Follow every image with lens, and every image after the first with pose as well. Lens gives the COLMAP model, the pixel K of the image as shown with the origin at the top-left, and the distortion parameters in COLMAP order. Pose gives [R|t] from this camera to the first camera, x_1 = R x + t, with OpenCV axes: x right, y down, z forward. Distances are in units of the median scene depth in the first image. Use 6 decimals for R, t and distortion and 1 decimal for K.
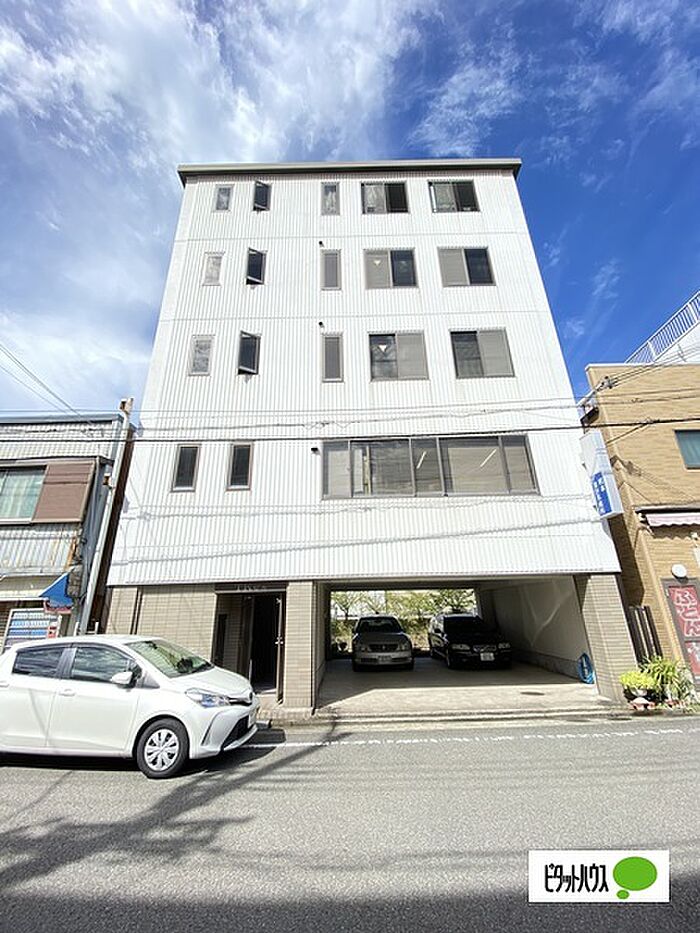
lens RADIAL K [[373.2, 0, 350.0], [0, 373.2, 466.5], [0, 0, 1]] dist [0.007043, -0.011878]
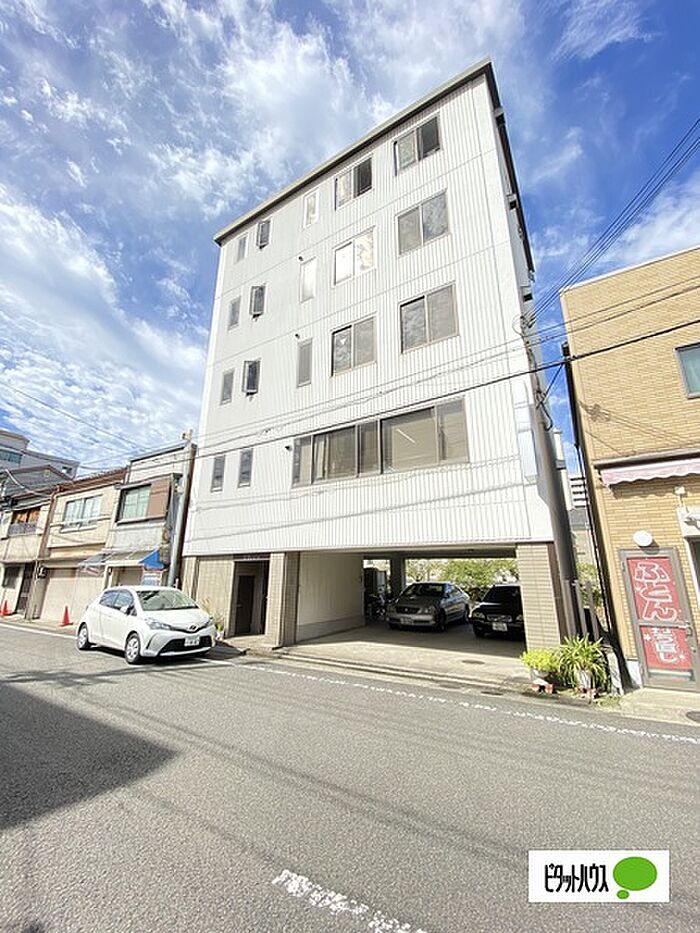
lens RADIAL K [[372.9, 0, 349.6], [0, 372.9, 463.9], [0, 0, 1]] dist [0.016191, -0.016435]
pose [[0.857213, -0.122517, -0.500176, 0.733753], [0.162700, 0.985969, 0.037327, -0.004465], [0.488585, -0.113376, 0.865119, 0.032188]]
